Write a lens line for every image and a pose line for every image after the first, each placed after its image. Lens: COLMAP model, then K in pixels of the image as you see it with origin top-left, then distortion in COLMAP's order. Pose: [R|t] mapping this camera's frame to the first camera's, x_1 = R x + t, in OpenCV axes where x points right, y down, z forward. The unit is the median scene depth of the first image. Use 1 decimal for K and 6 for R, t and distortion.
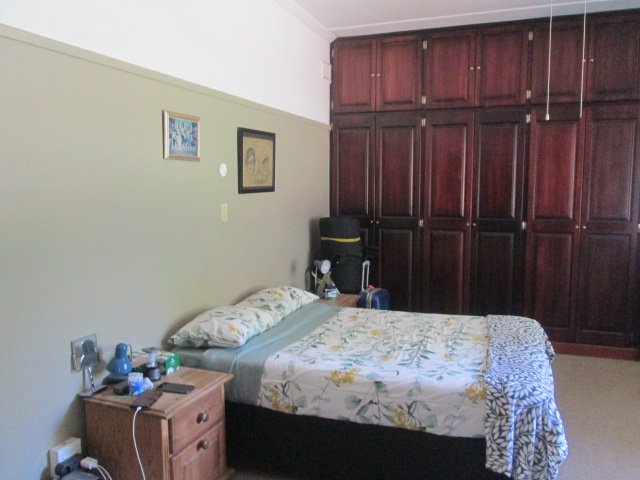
lens RADIAL K [[541.4, 0, 318.9], [0, 541.4, 238.0], [0, 0, 1]] dist [-0.036221, -0.000553]
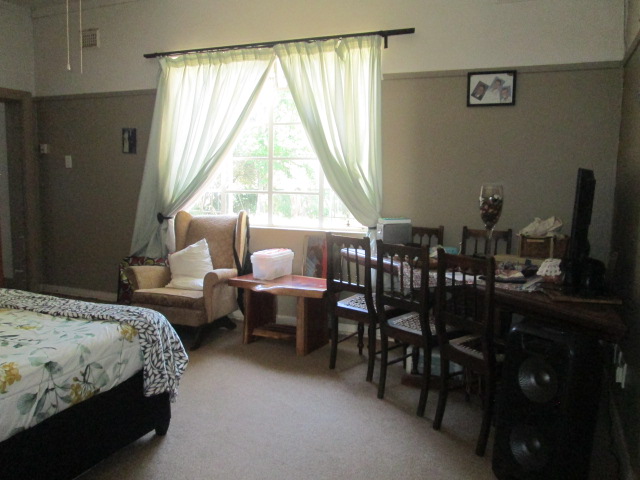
lens RADIAL K [[541.4, 0, 318.7], [0, 541.4, 240.0], [0, 0, 1]] dist [-0.036221, -0.000553]
pose [[0.052045, -0.113934, 0.992124, -0.659291], [0.089618, 0.989995, 0.108988, 0.034229], [-0.994615, 0.083240, 0.061735, 0.546714]]
